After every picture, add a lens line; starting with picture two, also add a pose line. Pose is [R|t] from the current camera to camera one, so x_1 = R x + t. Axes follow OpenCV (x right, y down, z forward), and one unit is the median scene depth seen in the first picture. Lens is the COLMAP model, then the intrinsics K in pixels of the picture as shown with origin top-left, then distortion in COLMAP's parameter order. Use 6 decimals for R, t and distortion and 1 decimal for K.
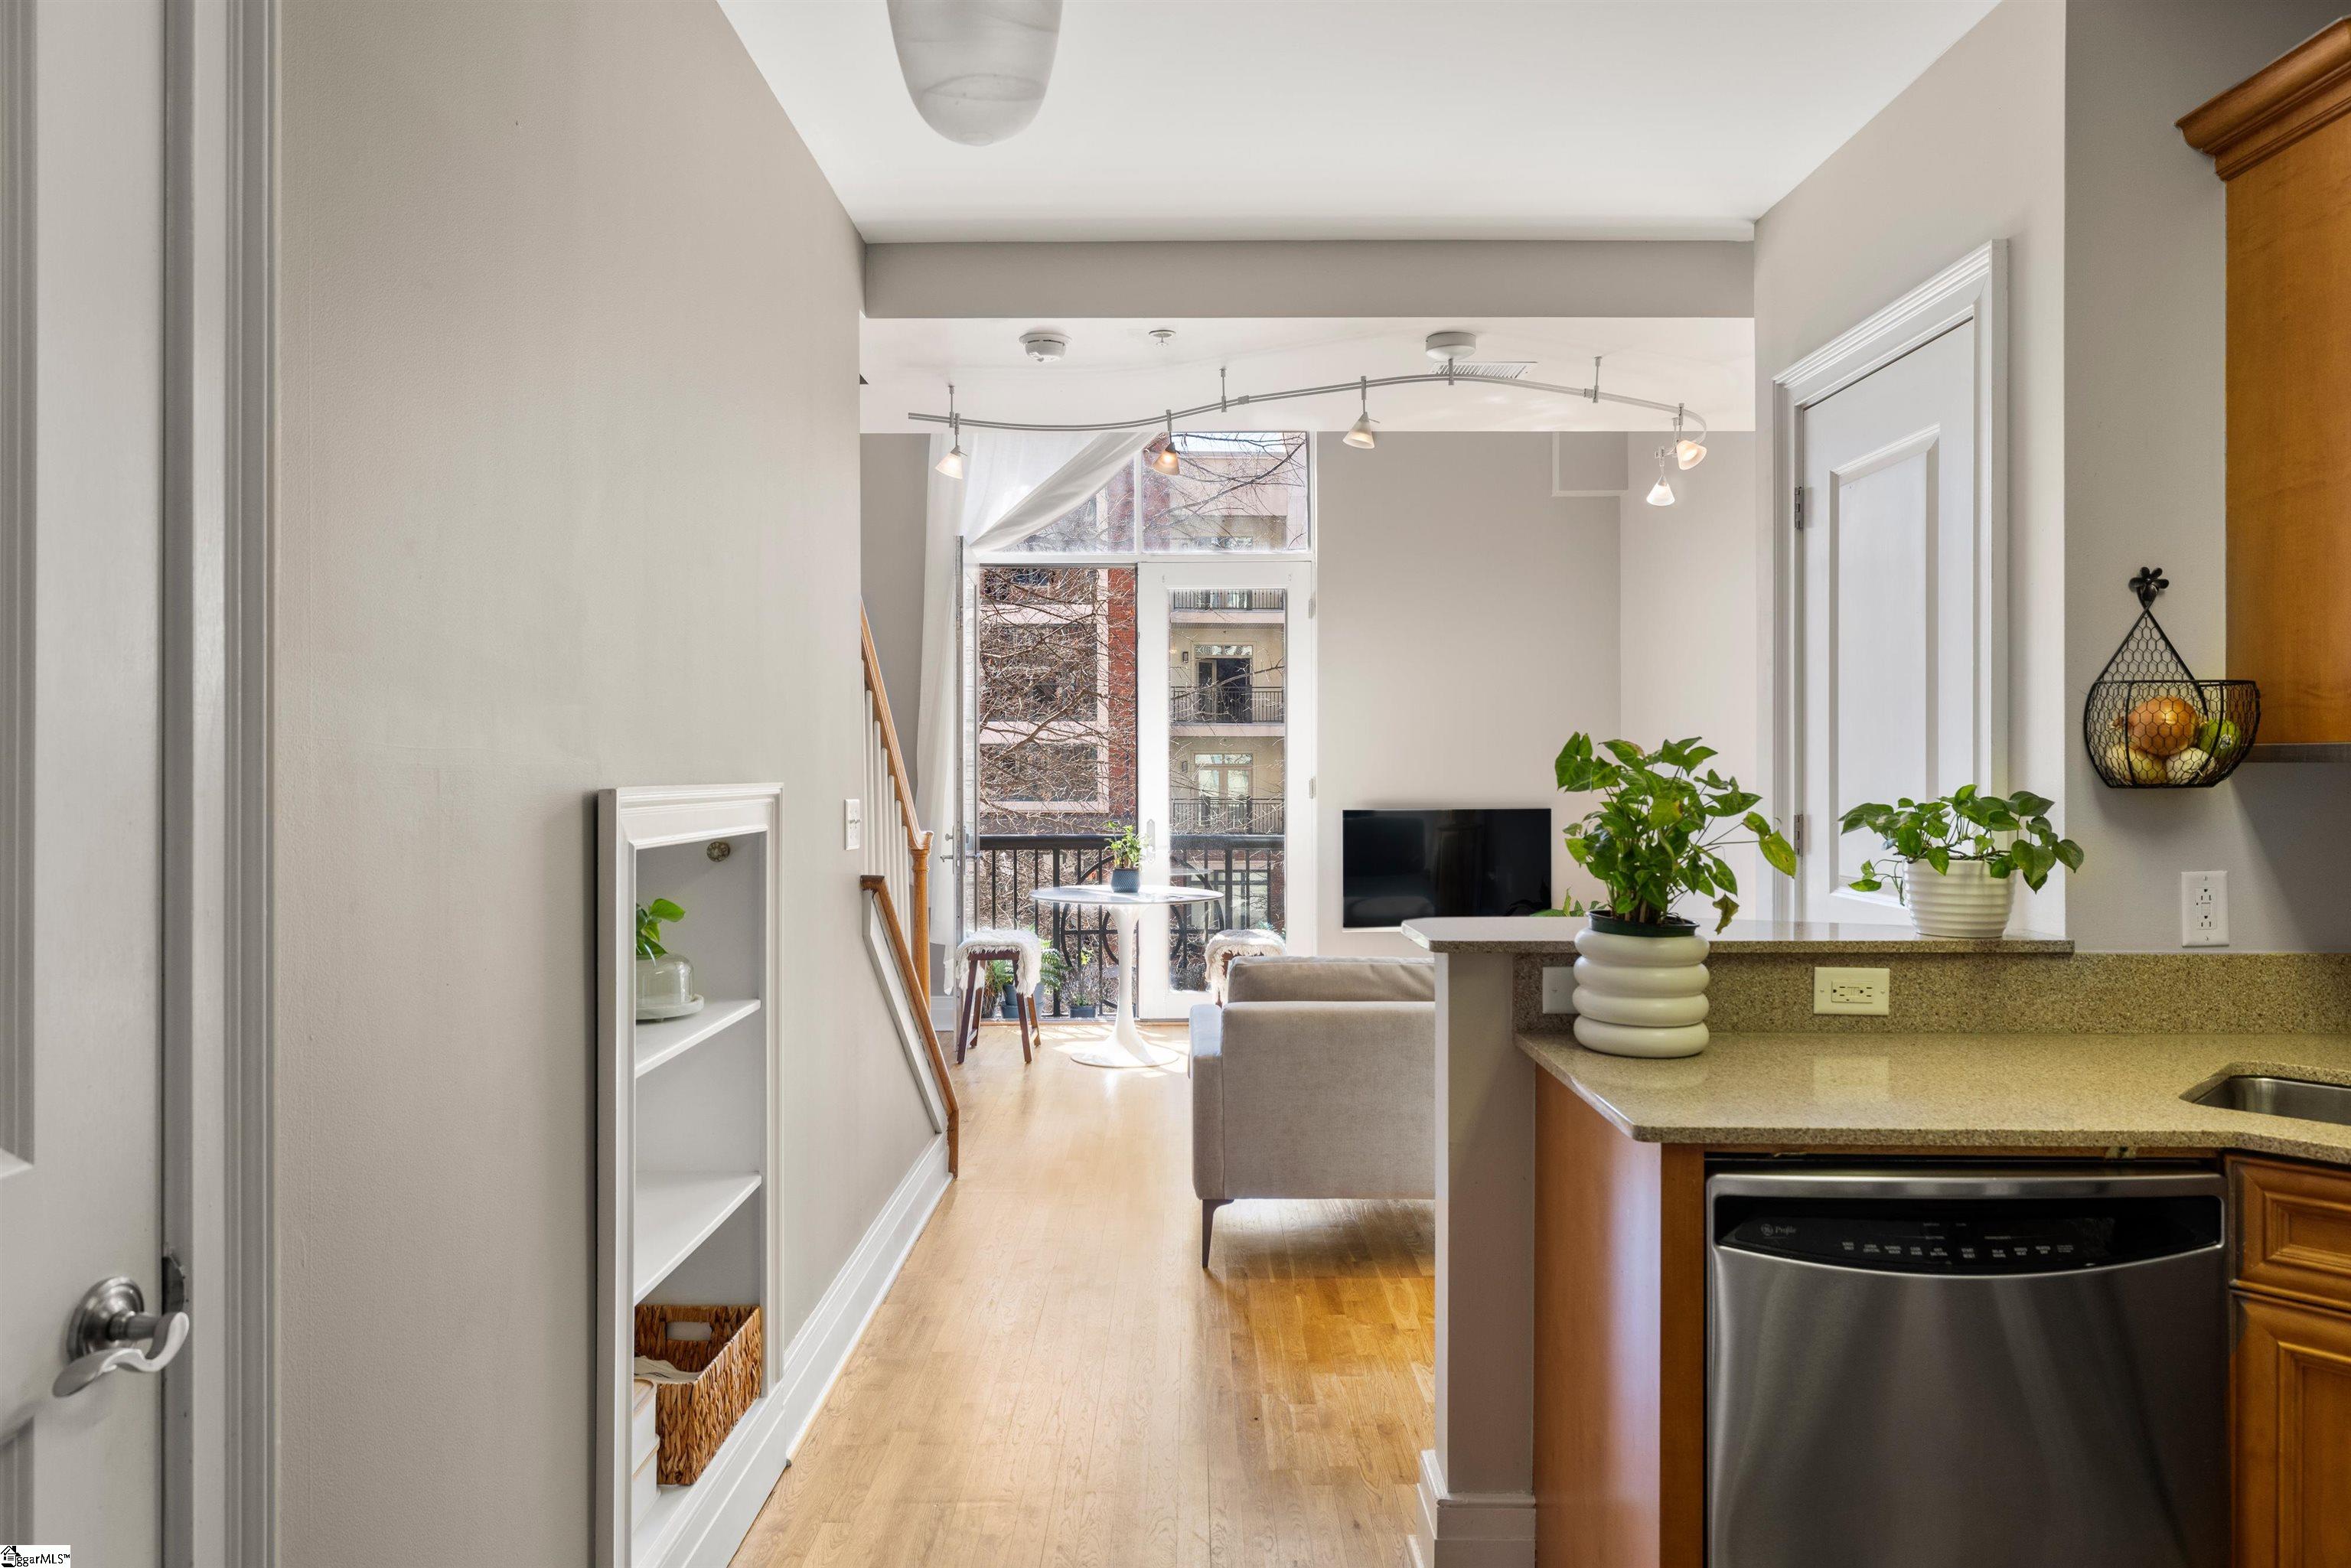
lens RADIAL K [[1461.7, 0, 1192.6], [0, 1461.7, 770.7], [0, 0, 1]] dist [-0.004156, 0.000180]
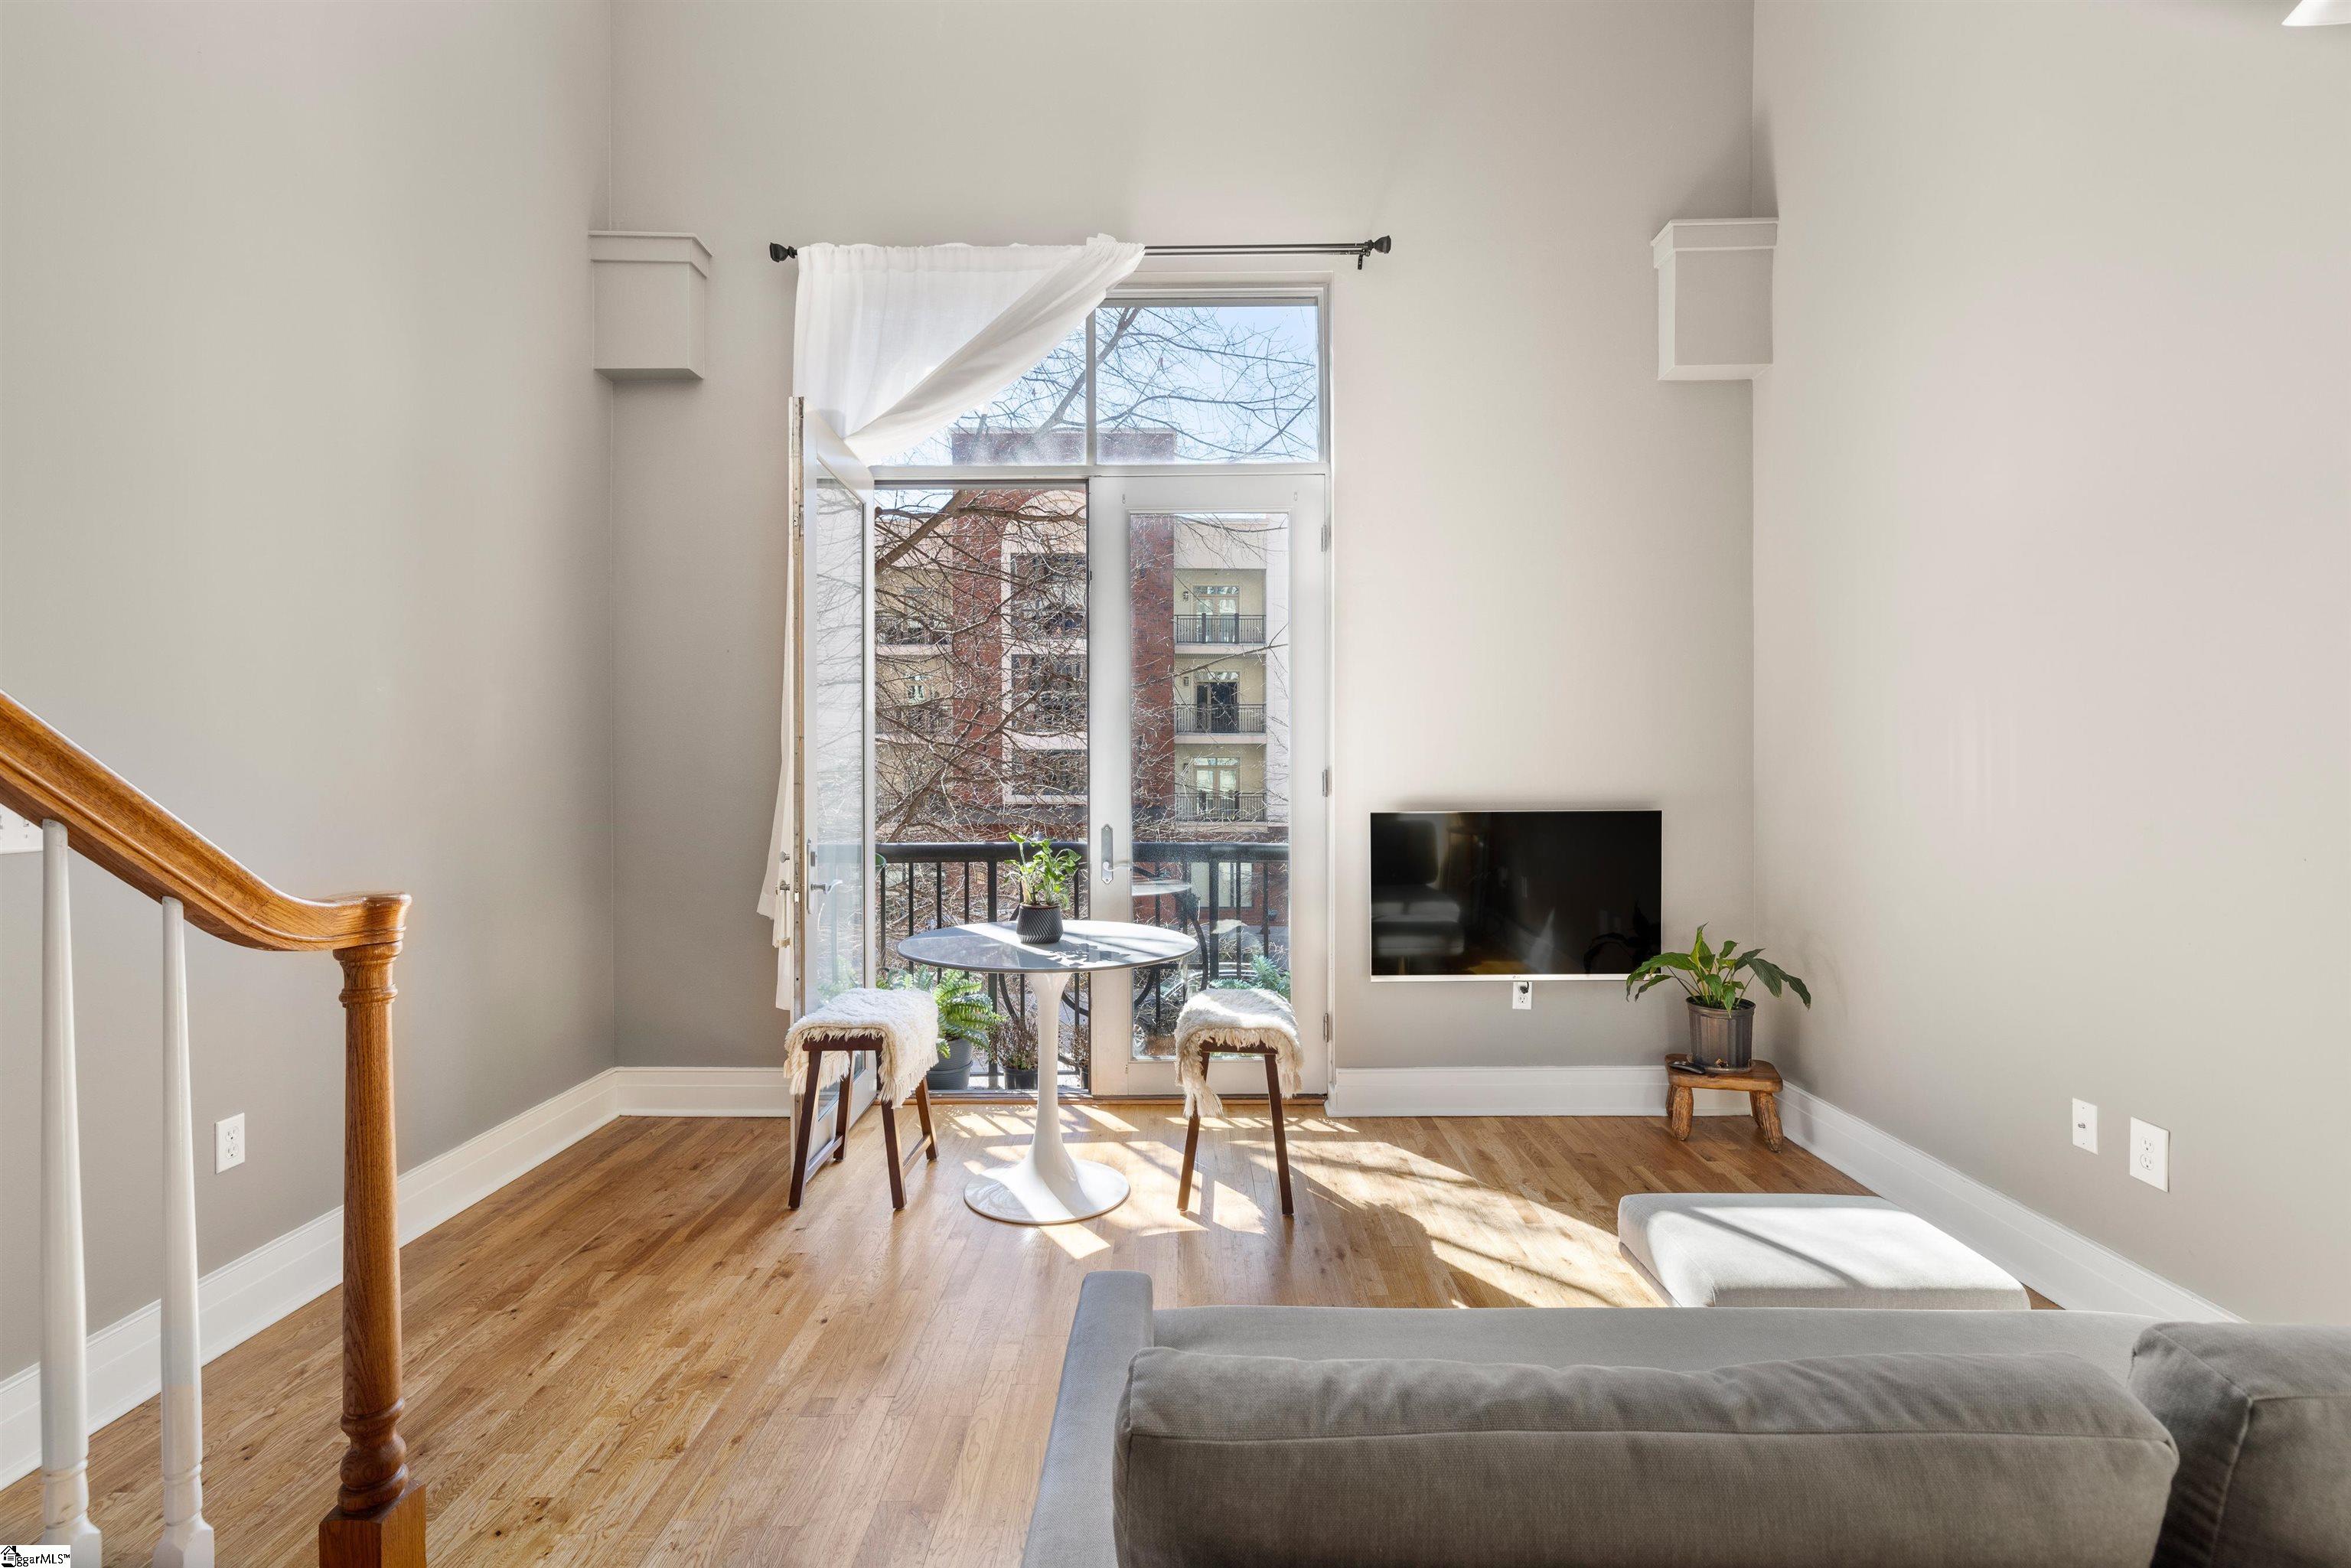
lens RADIAL K [[1079.2, 0, 1176.2], [0, 1079.2, 775.4], [0, 0, 1]] dist [-0.003463, -0.000344]
pose [[0.999854, -0.001441, -0.017030, 0.033154], [0.001494, 0.999994, 0.003112, 0.014265], [0.017025, -0.003137, 0.999850, 0.968502]]
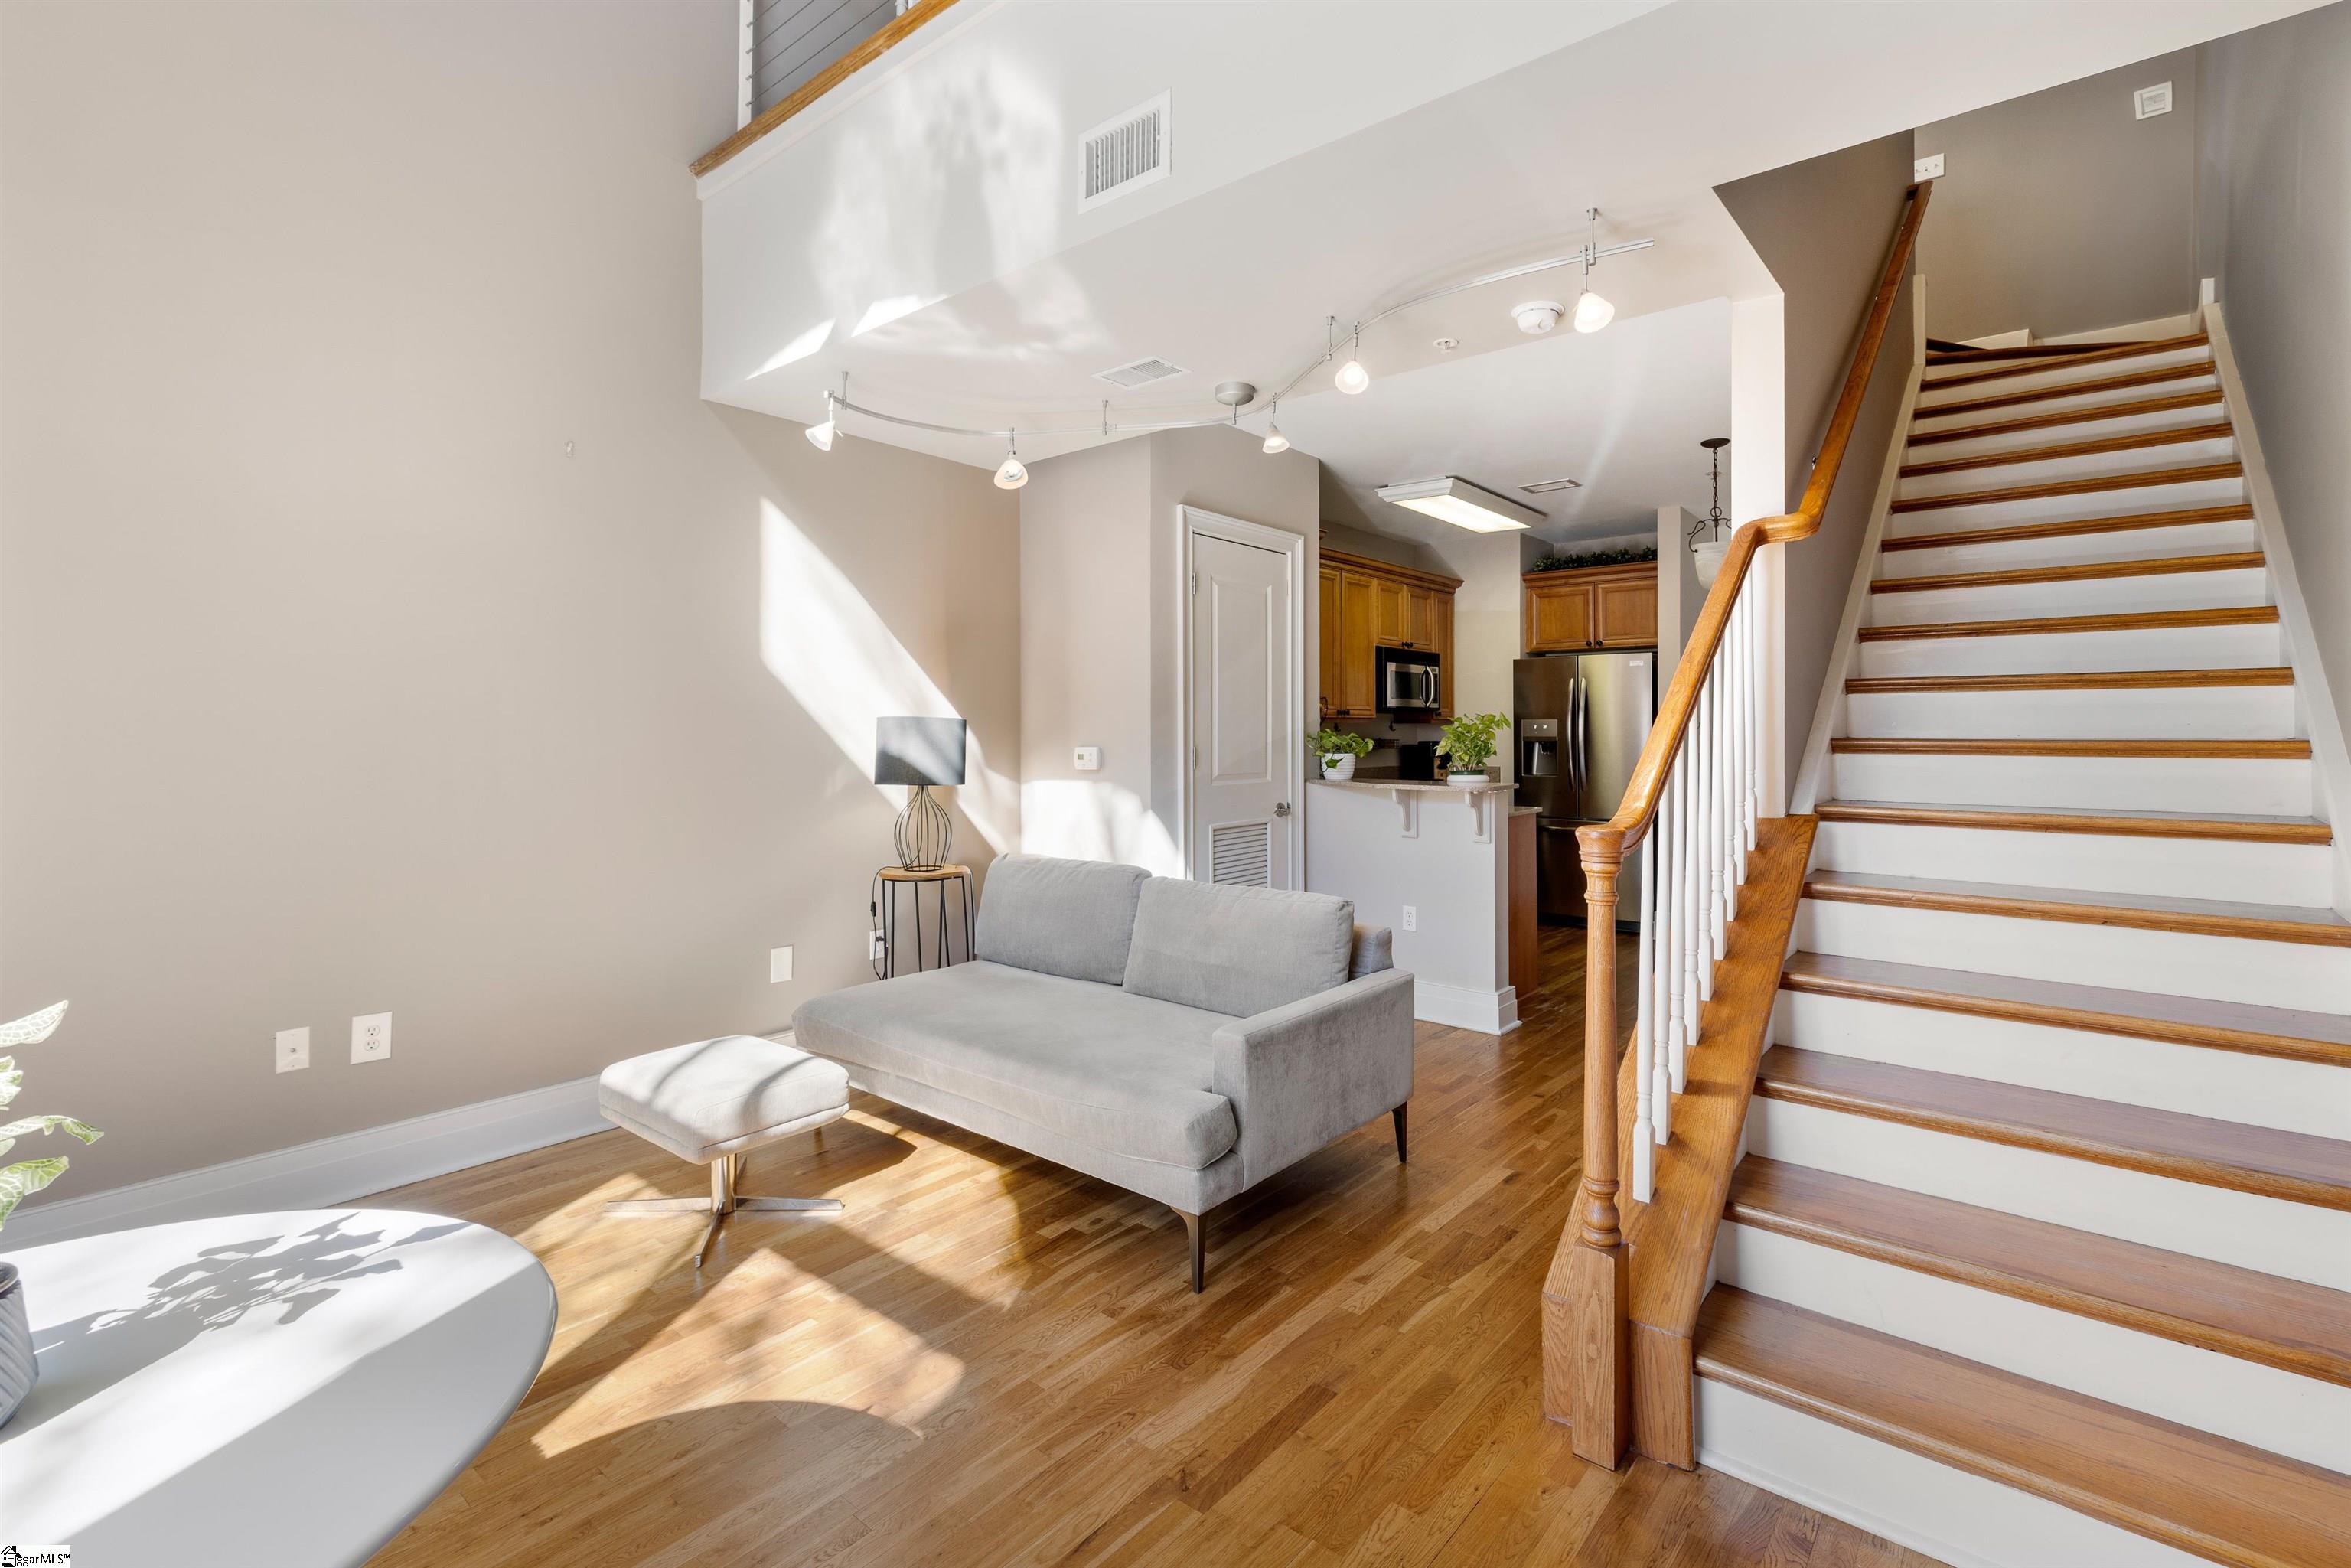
lens RADIAL K [[1055.9, 0, 1245.6], [0, 1055.9, 710.9], [0, 0, 1]] dist [0.000850, 0.000189]
pose [[-0.779095, 0.010879, 0.626812, -0.454855], [0.000992, 0.999870, -0.016121, 0.005270], [-0.626906, -0.011938, -0.779004, 1.875554]]
